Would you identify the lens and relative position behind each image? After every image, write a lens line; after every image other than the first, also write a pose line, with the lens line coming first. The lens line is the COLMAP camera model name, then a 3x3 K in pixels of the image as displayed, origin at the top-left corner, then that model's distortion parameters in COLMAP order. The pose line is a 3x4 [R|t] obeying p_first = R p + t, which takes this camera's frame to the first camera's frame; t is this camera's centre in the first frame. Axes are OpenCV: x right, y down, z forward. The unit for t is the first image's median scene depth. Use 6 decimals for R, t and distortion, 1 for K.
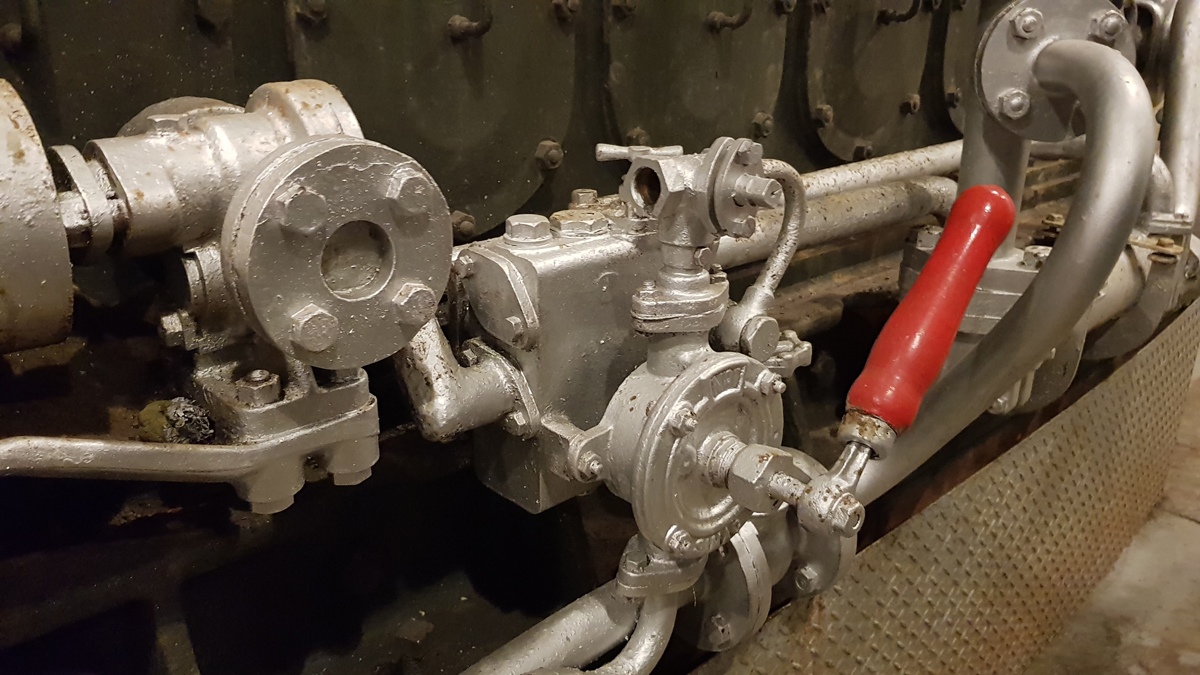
lens RADIAL K [[863.3, 0, 600.1], [0, 863.3, 326.9], [0, 0, 1]] dist [0.096945, -0.179488]
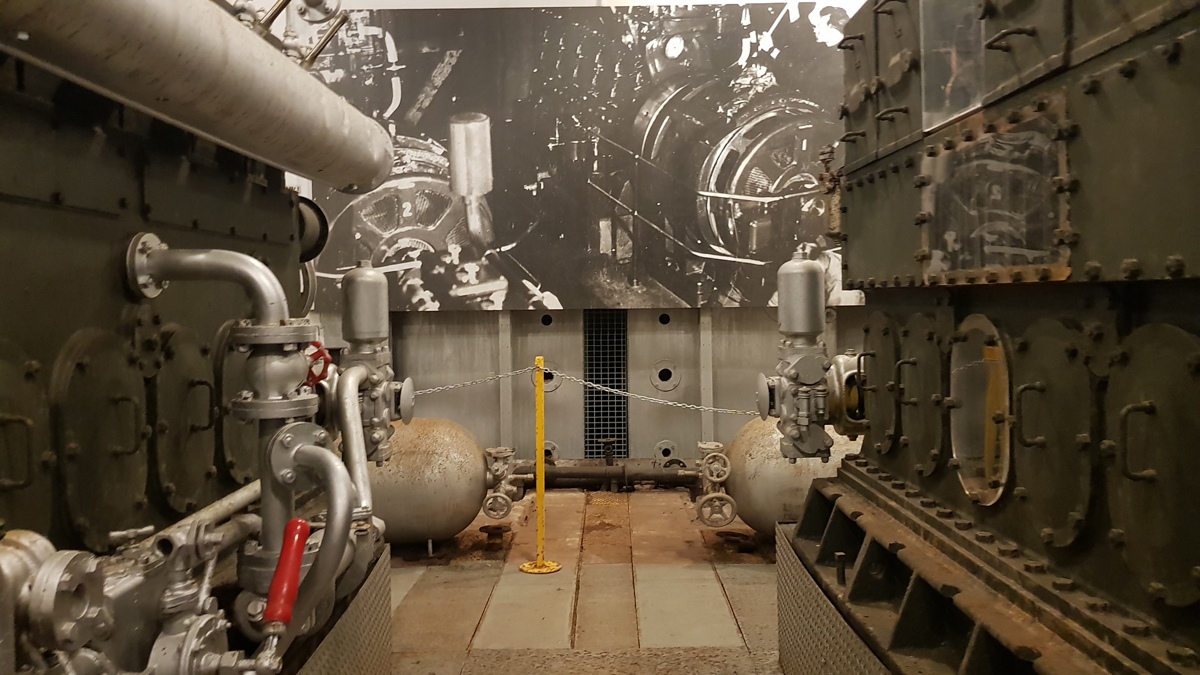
lens RADIAL K [[863.3, 0, 600.1], [0, 863.3, 326.9], [0, 0, 1]] dist [0.096945, -0.179488]
pose [[0.645067, -0.018517, 0.763902, -0.652988], [0.277701, 0.937032, -0.211787, 0.068922], [-0.711878, 0.348753, 0.609591, -0.969301]]
